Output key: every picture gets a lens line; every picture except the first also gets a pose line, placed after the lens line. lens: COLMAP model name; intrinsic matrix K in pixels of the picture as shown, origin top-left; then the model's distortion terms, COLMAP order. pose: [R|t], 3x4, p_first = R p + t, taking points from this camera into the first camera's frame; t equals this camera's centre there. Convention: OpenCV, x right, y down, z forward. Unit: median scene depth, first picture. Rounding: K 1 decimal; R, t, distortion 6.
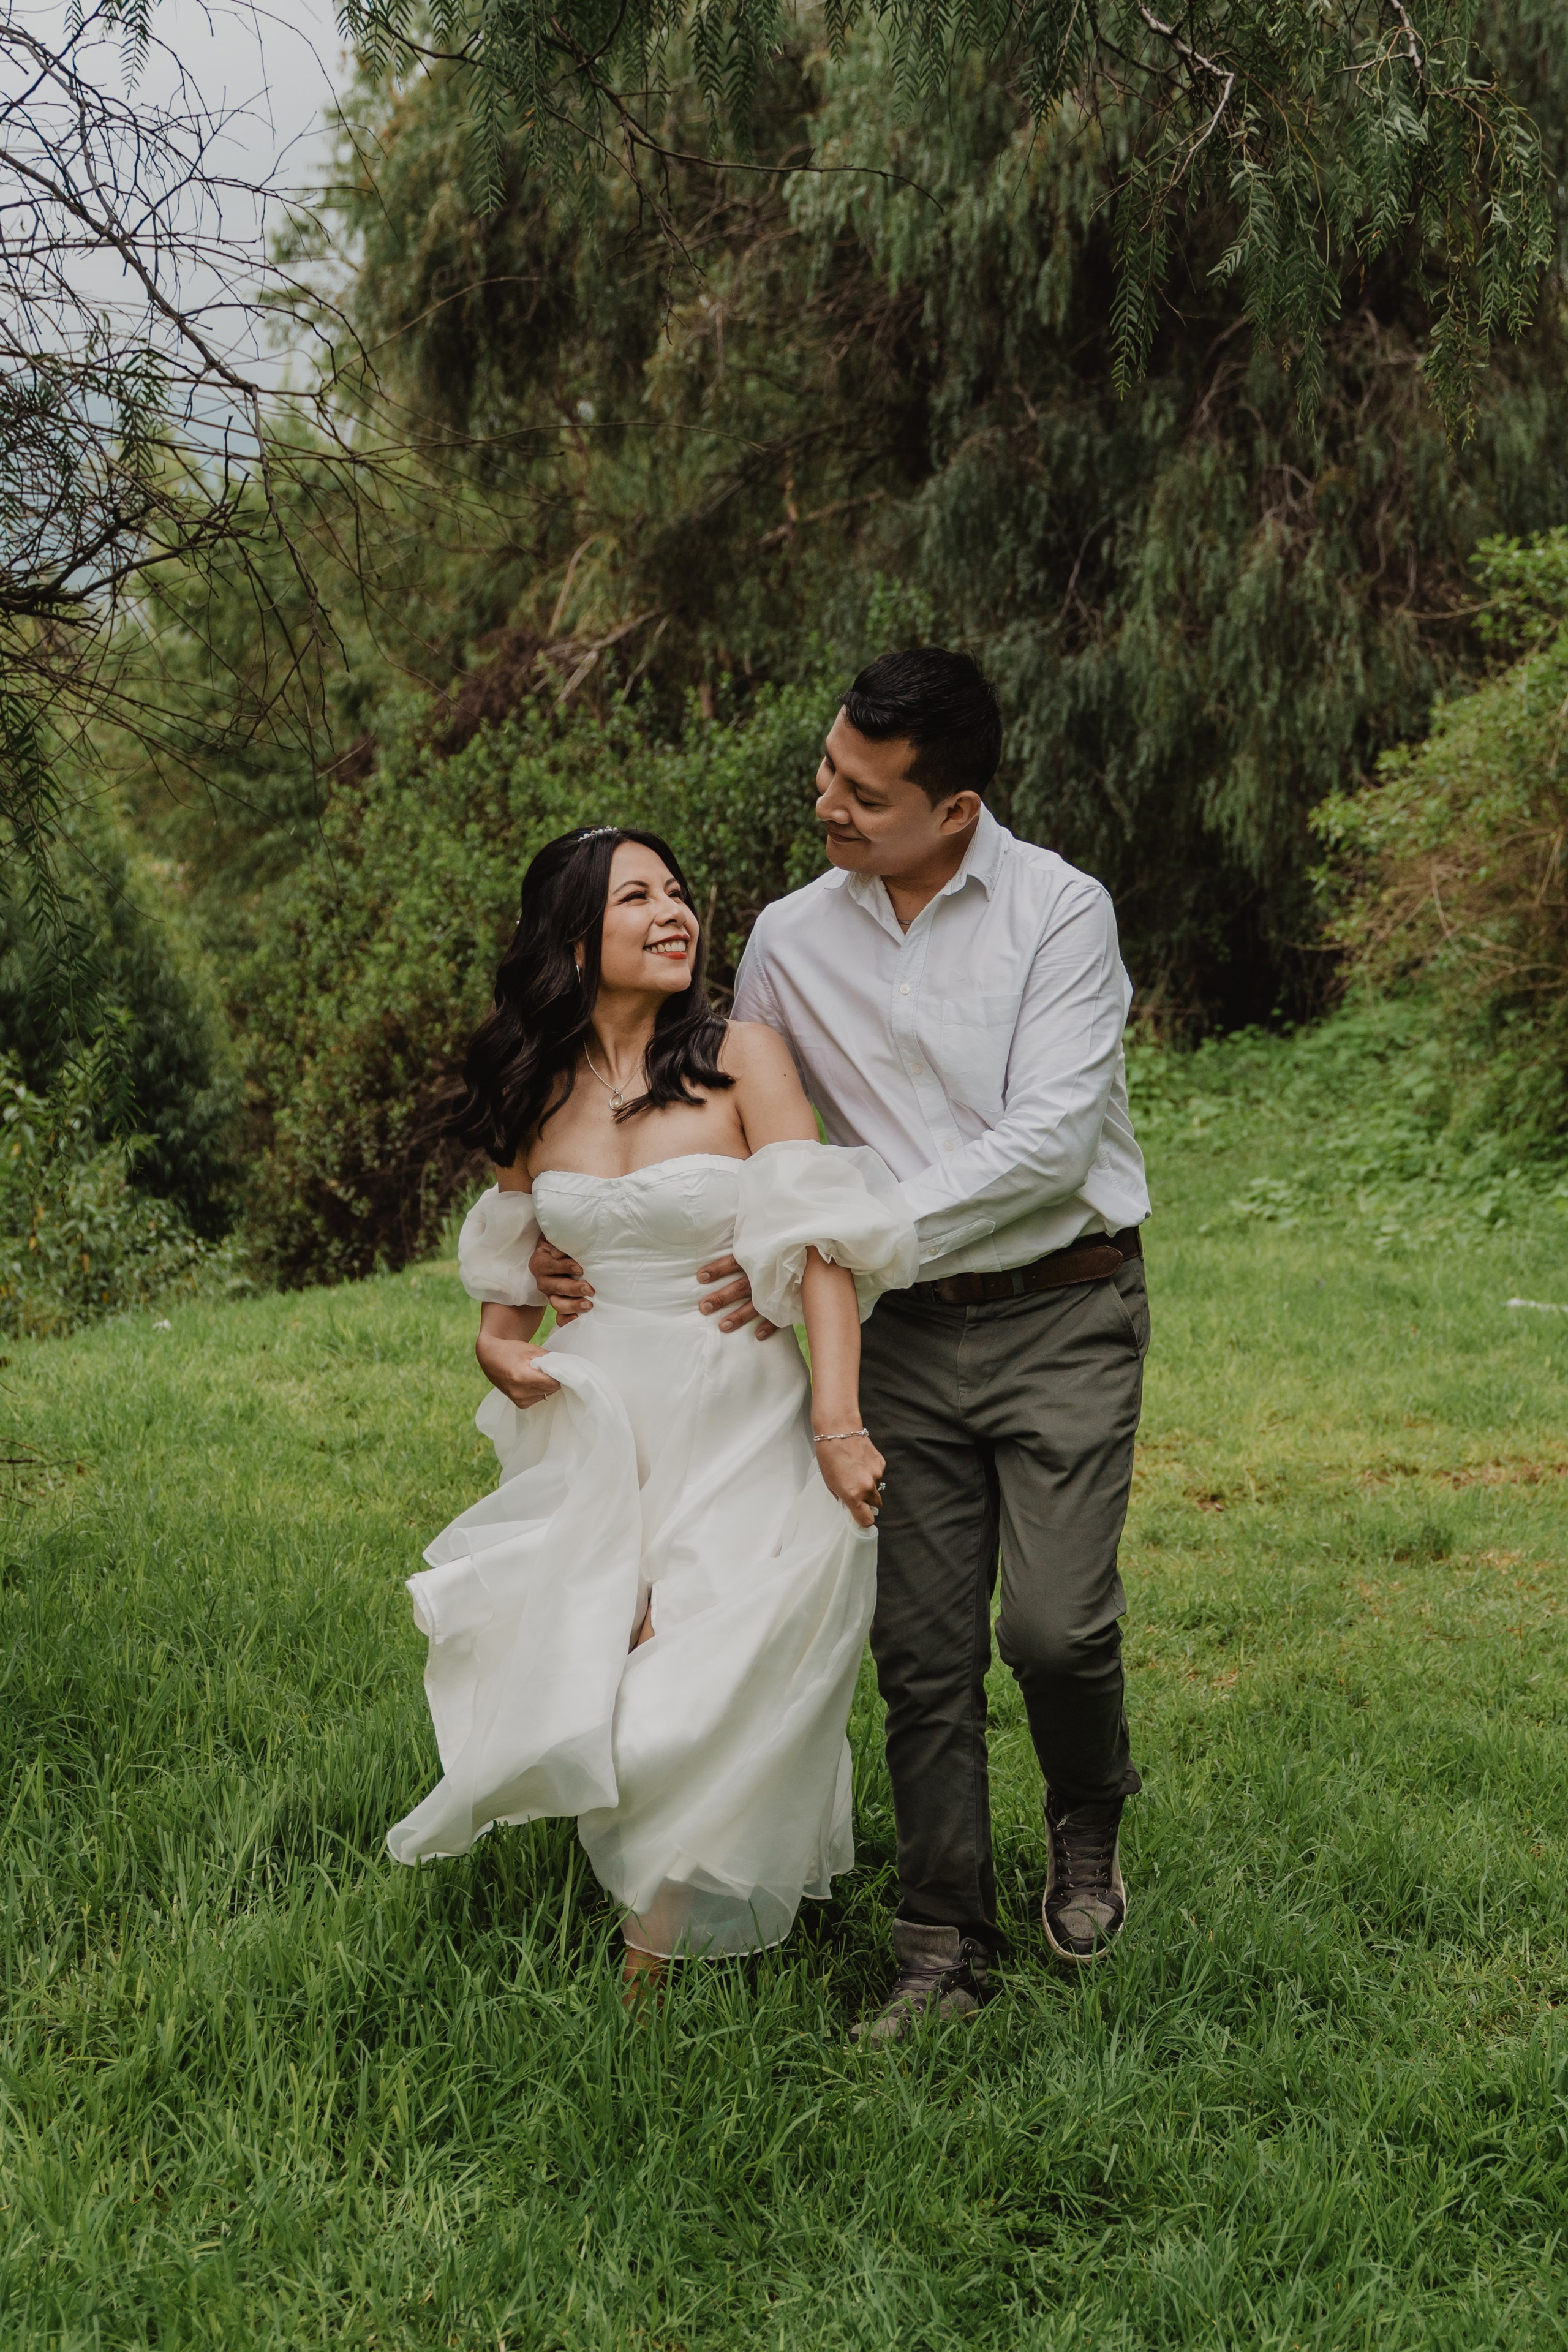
lens RADIAL K [[3650.7, 0, 918.9], [0, 3650.7, 1453.7], [0, 0, 1]] dist [-0.013490, 0.090616]
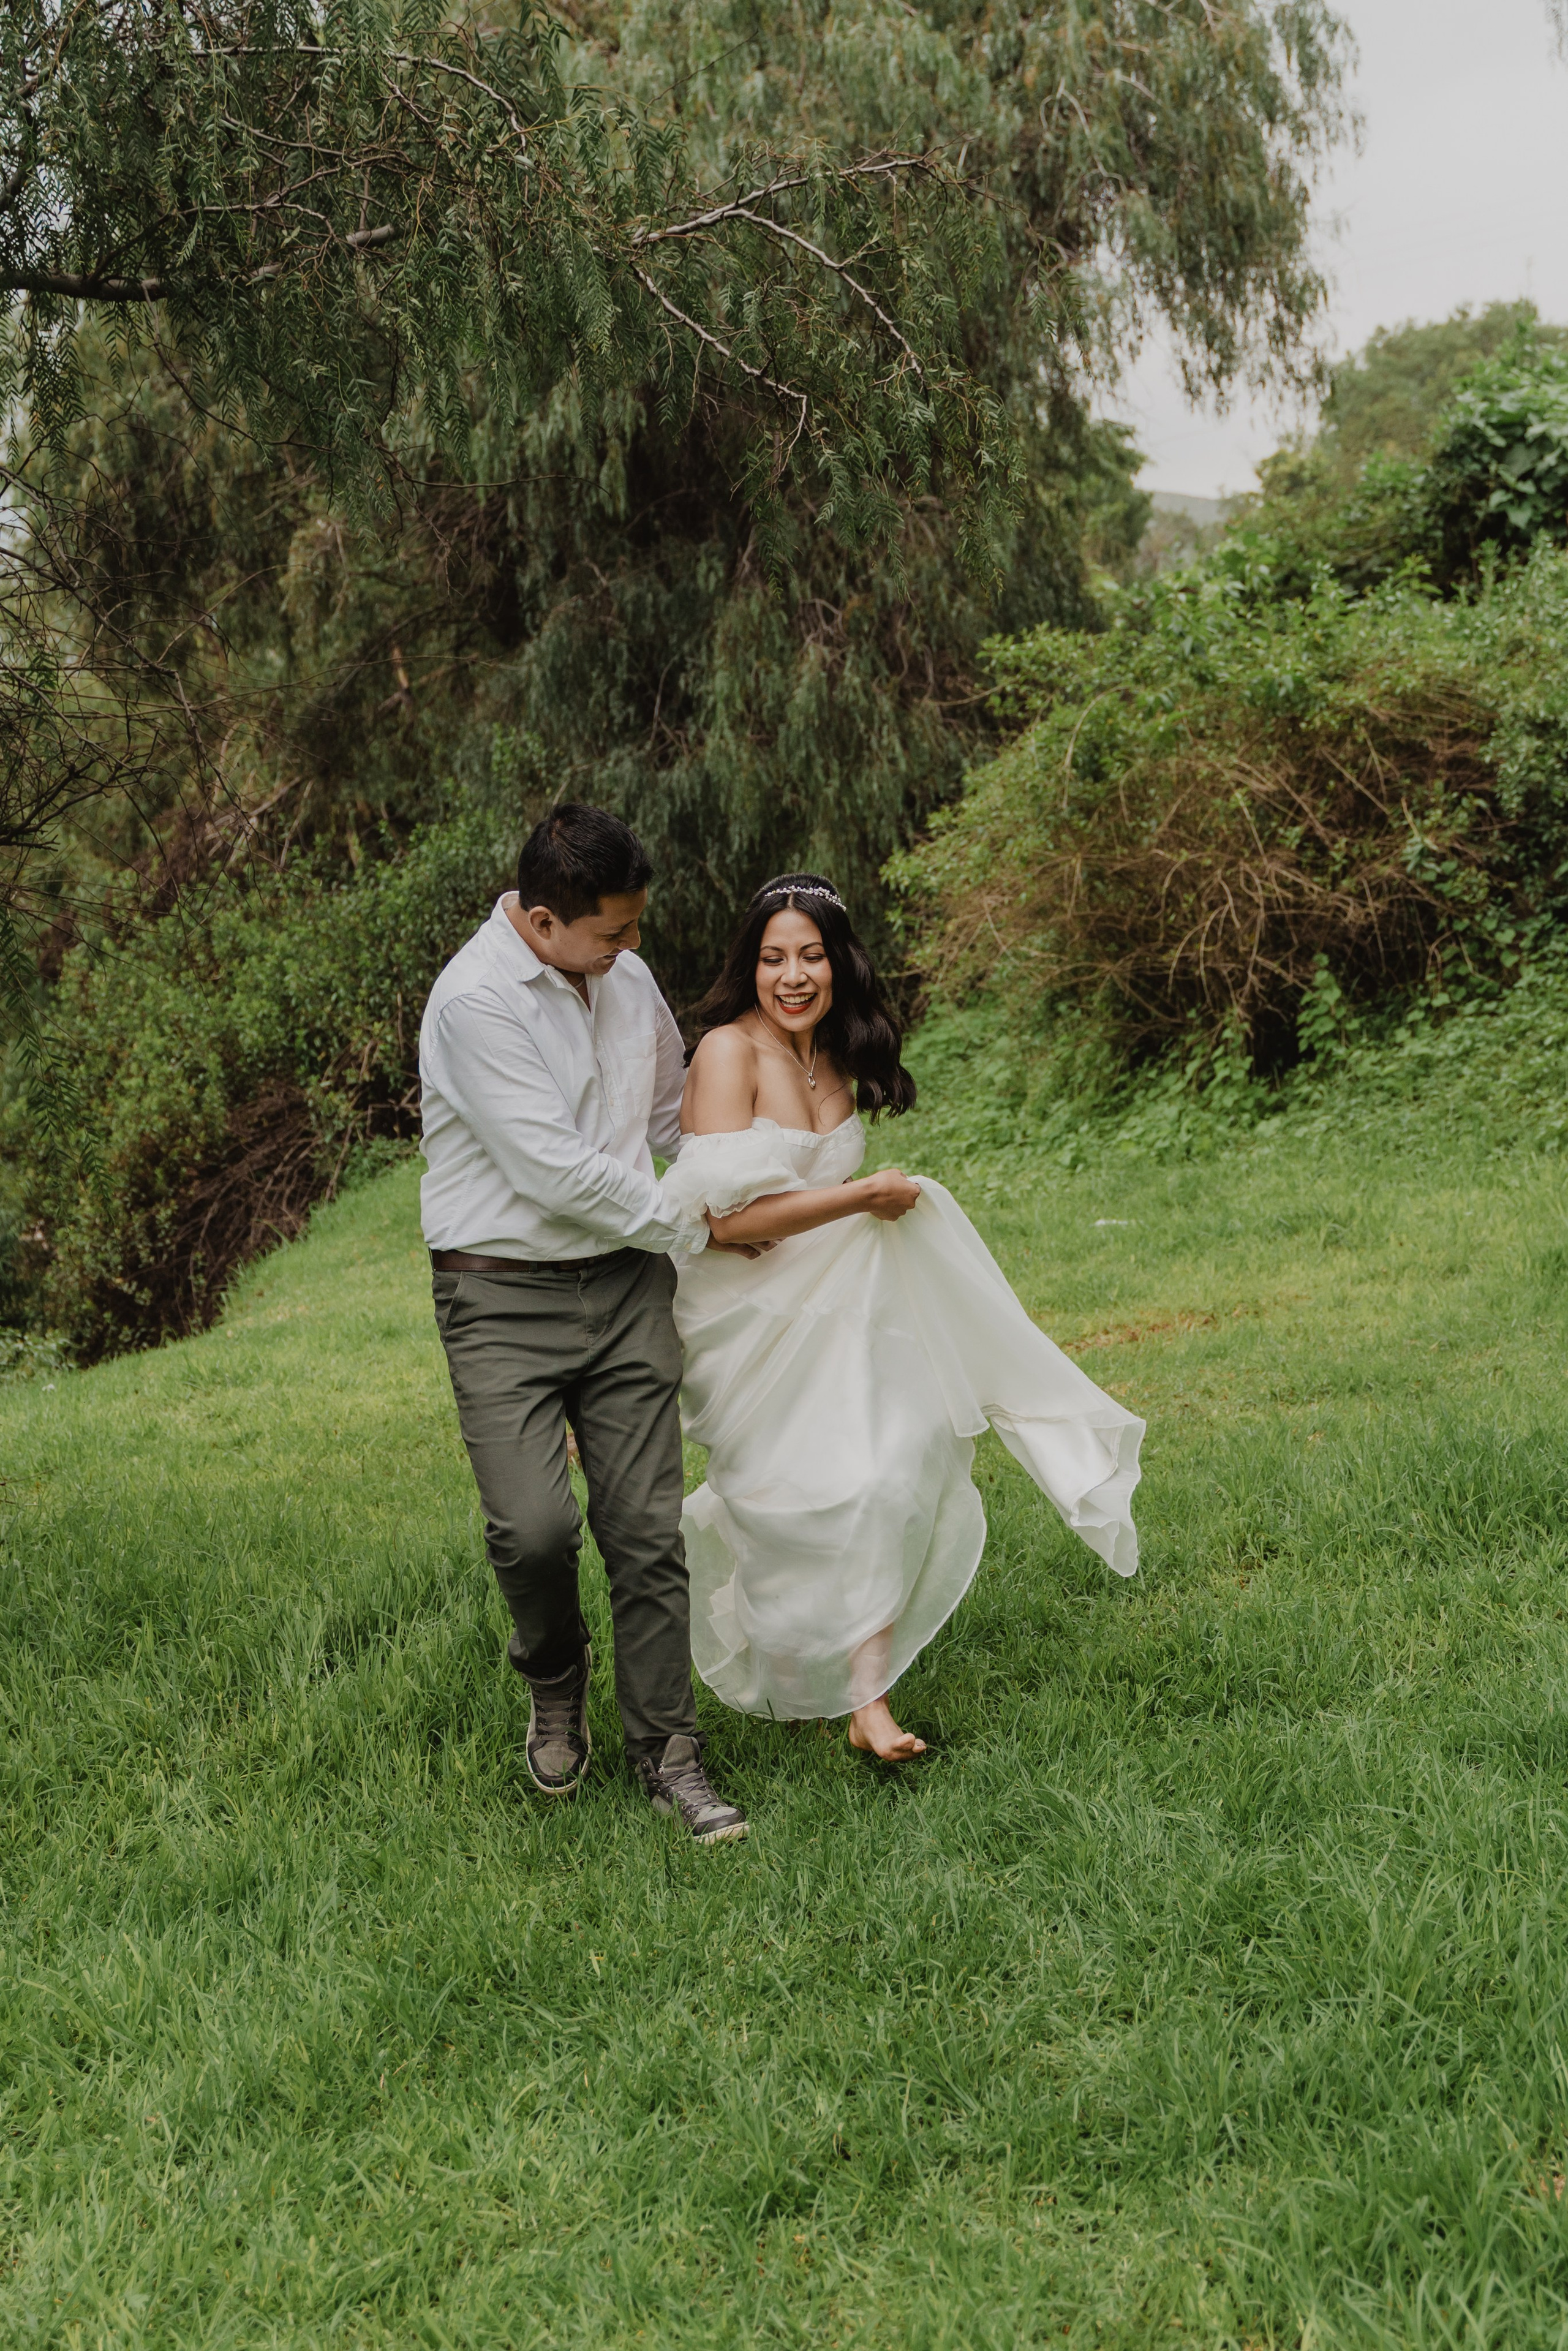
lens RADIAL K [[3295.5, 0, 799.7], [0, 3295.5, 1185.3], [0, 0, 1]] dist [-0.002518, 0.003283]
pose [[0.987304, -0.139883, 0.075260, -0.017626], [0.145914, 0.985918, -0.081699, 0.016971], [-0.062772, 0.091643, 0.993811, -0.096724]]
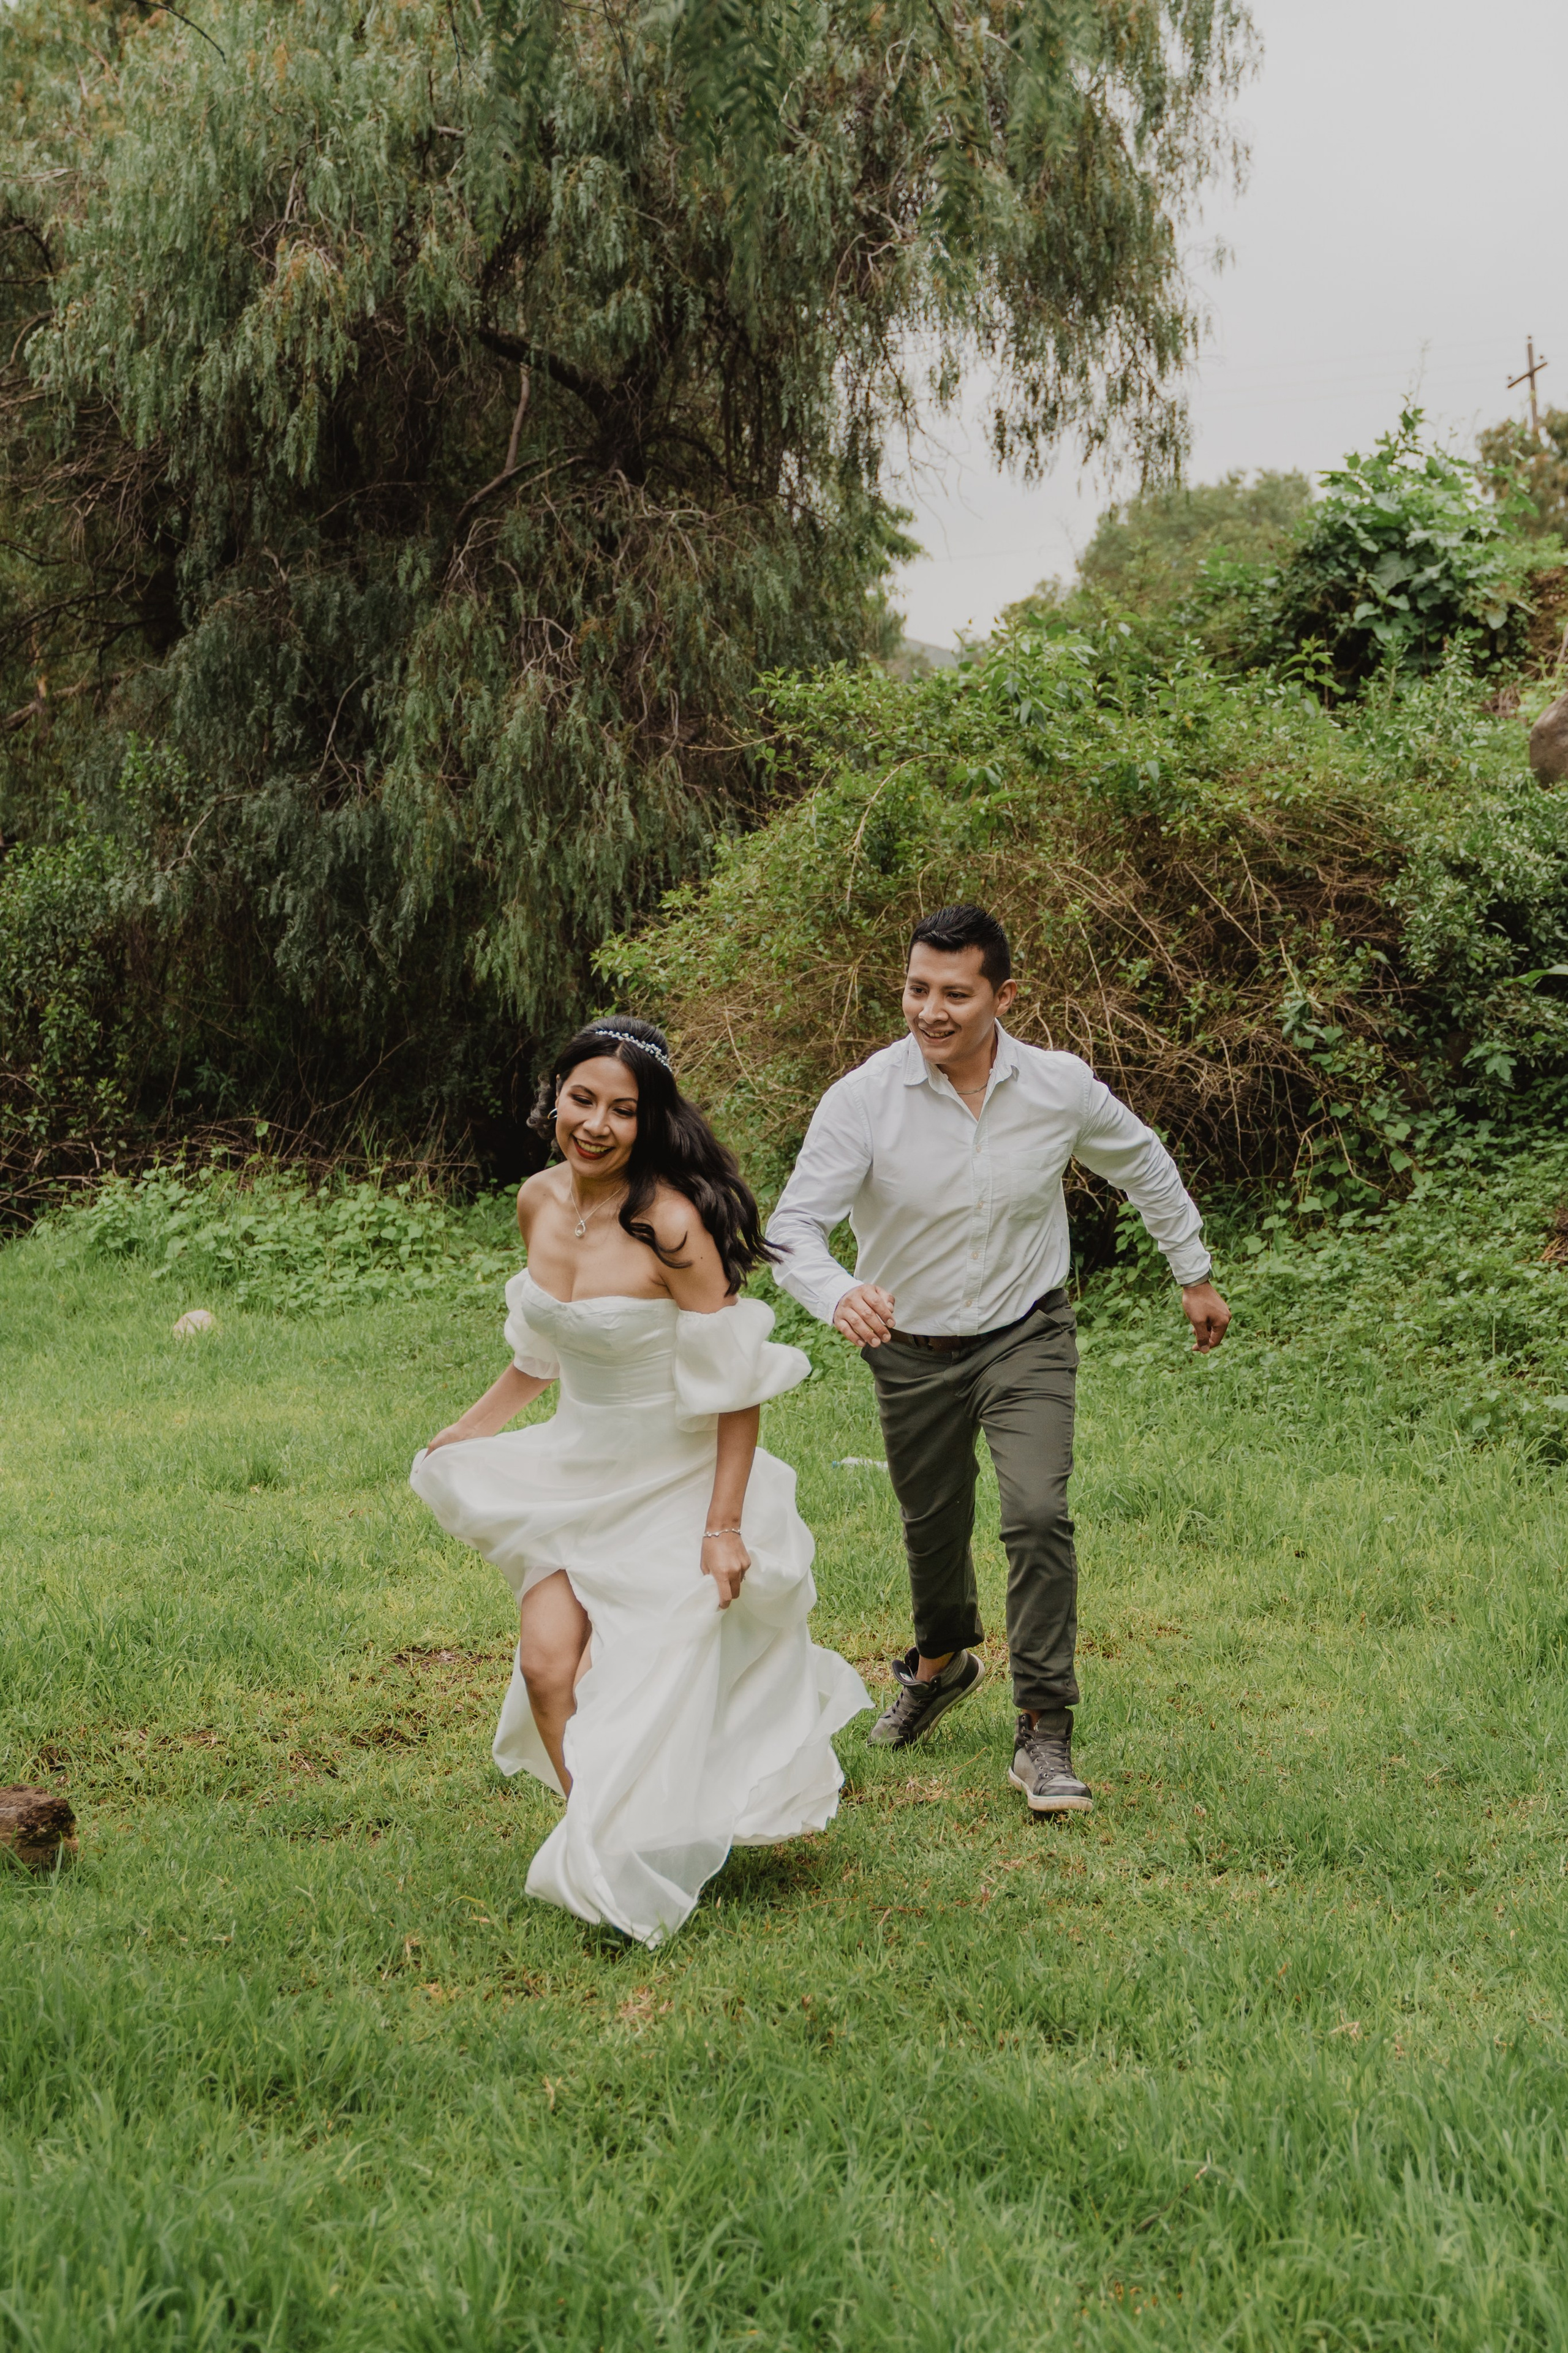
lens RADIAL K [[3392.5, 0, 783.0], [0, 3392.5, 1149.3], [0, 0, 1]] dist [-0.023587, 0.012571]
pose [[0.983959, -0.026515, 0.176415, -0.002394], [0.048671, 0.991277, -0.122479, -0.010526], [-0.171628, 0.129100, 0.976666, 0.104367]]
